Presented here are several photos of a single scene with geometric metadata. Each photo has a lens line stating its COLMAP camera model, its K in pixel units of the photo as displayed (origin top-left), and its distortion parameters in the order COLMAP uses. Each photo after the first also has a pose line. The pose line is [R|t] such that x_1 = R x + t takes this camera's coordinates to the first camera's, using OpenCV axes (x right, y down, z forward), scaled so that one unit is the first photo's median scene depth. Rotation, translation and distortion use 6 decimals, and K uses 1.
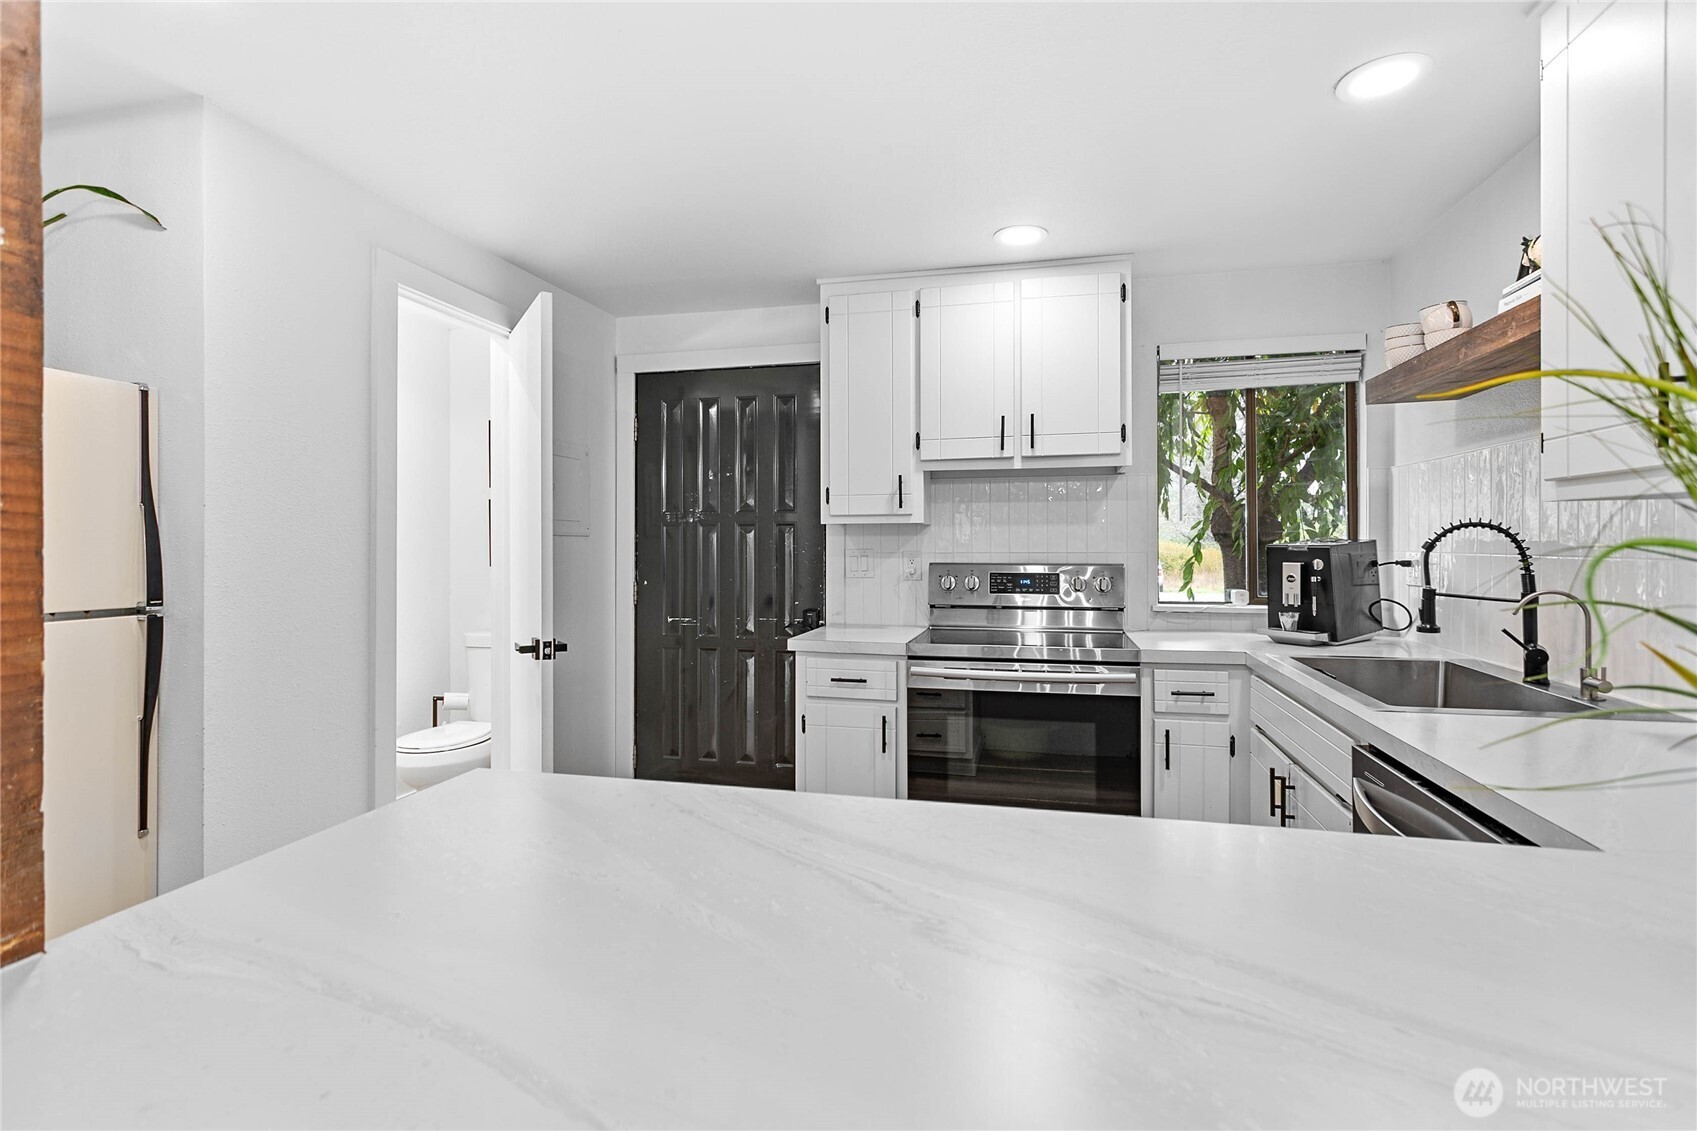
lens RADIAL K [[803.7, 0, 848.6], [0, 803.7, 544.3], [0, 0, 1]] dist [-0.003376, 0.004911]
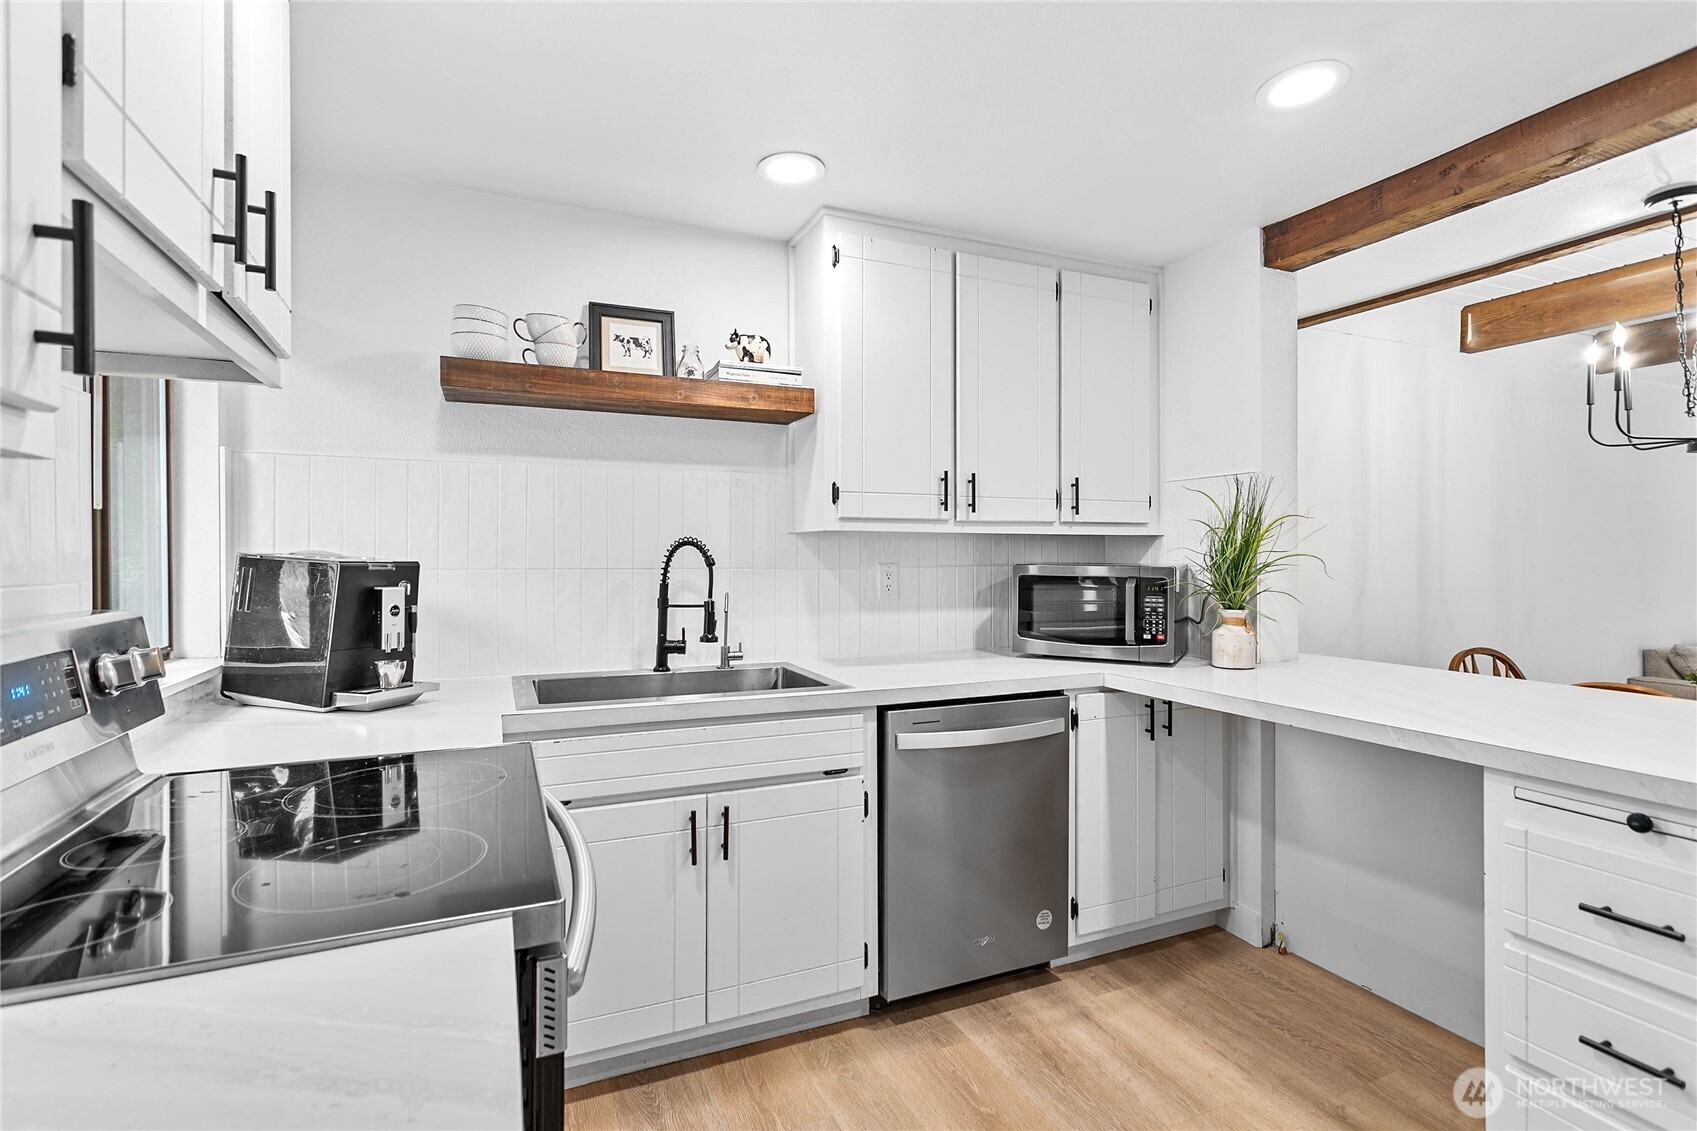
lens RADIAL K [[803.7, 0, 848.7], [0, 803.7, 559.1], [0, 0, 1]] dist [-0.003376, 0.004911]
pose [[-0.603588, 0.004637, 0.797283, -0.215376], [0.006017, 0.999981, -0.001261, 0.002166], [-0.797274, 0.004036, -0.603605, 1.050044]]
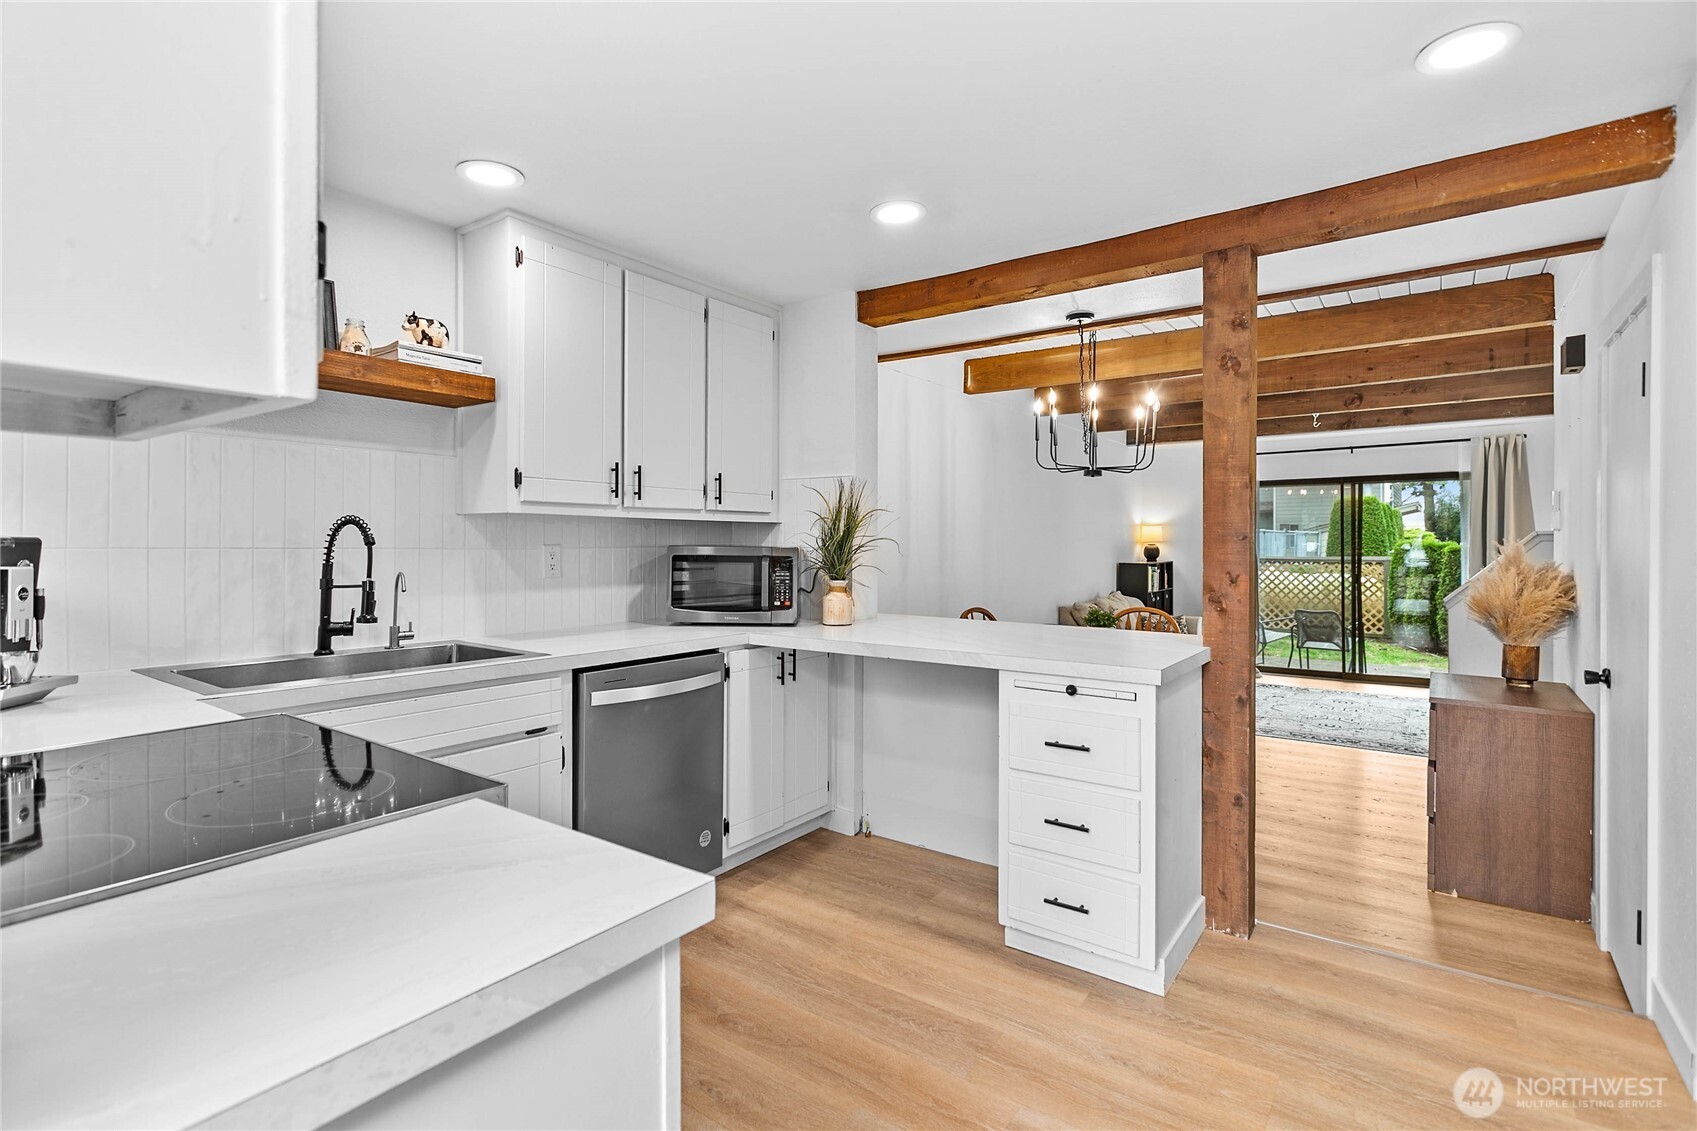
lens RADIAL K [[803.7, 0, 842.7], [0, 803.7, 546.8], [0, 0, 1]] dist [-0.003376, 0.004911]
pose [[-0.920976, 0.000837, 0.389619, -0.224421], [0.001967, 0.999995, 0.002500, 0.007790], [-0.389615, 0.003068, -0.920973, 1.245024]]
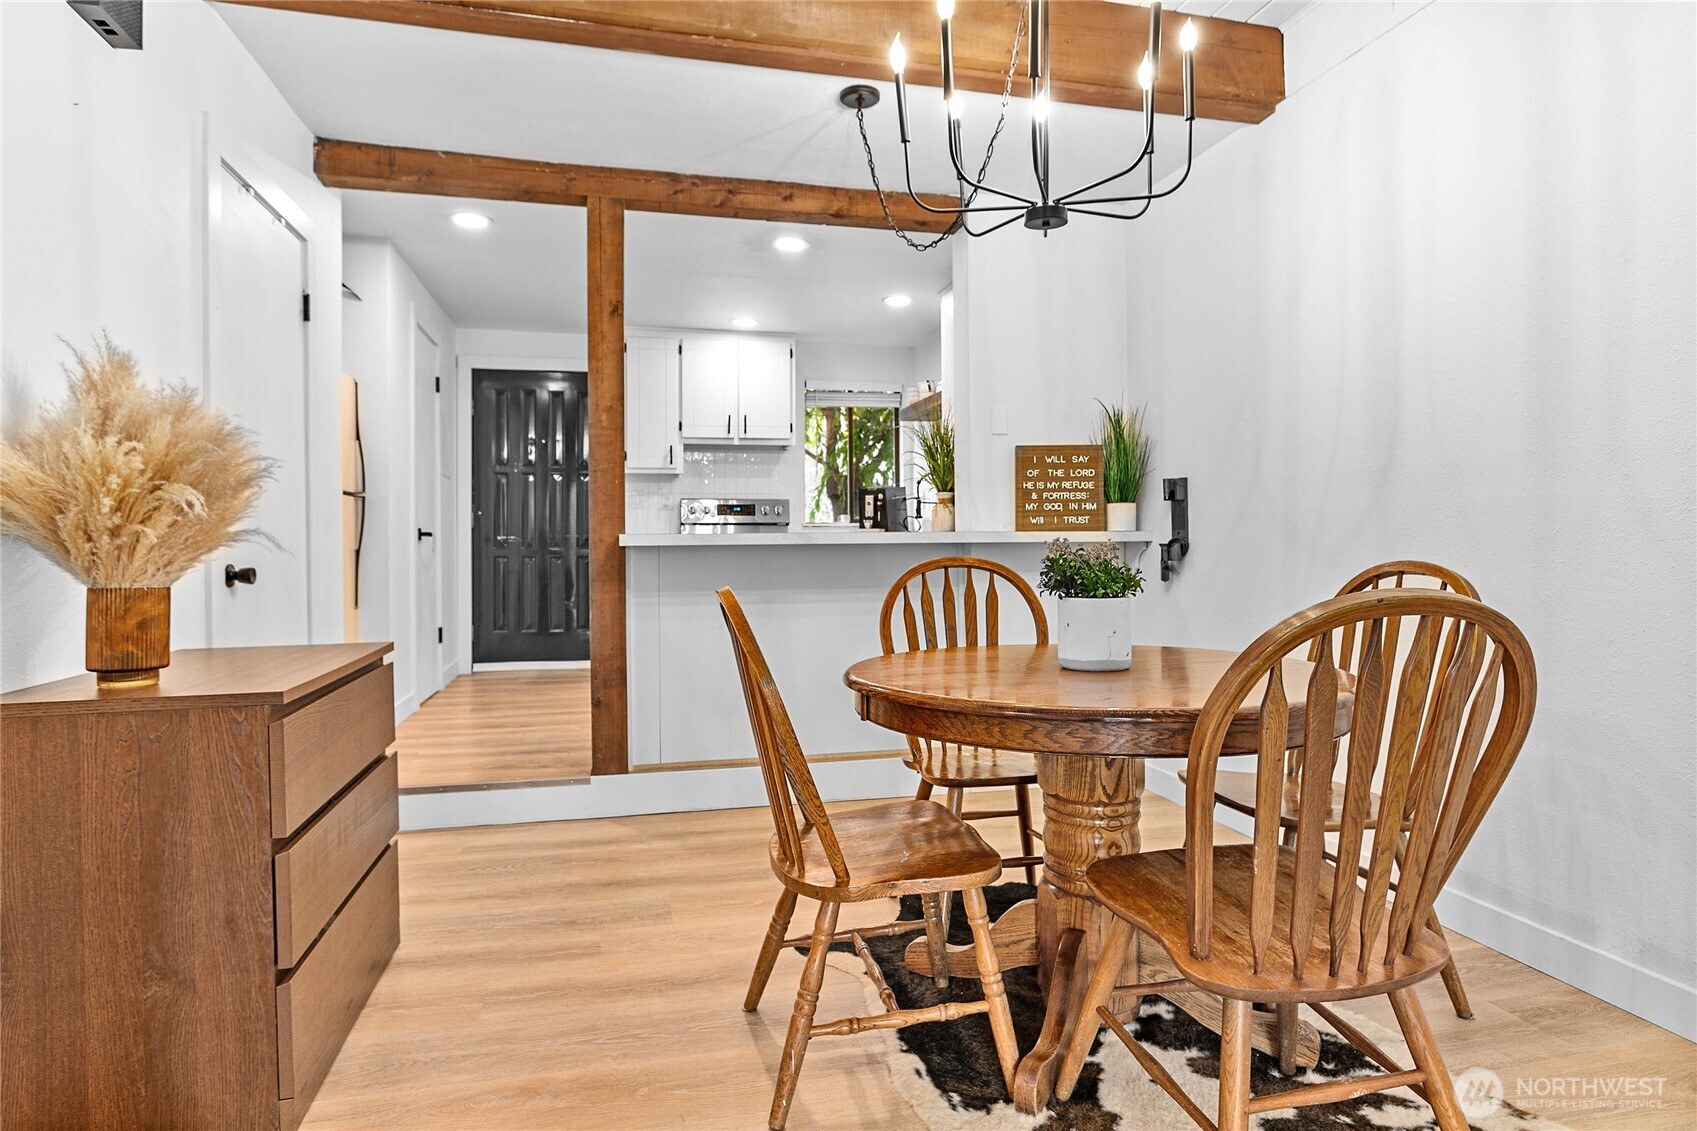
lens RADIAL K [[935.9, 0, 839.4], [0, 935.9, 549.6], [0, 0, 1]] dist [-0.017603, 0.006862]
pose [[0.893443, -0.005559, 0.449142, -0.563394], [0.002644, 0.999971, 0.007118, 0.136264], [-0.449169, -0.005172, 0.893432, -1.049893]]
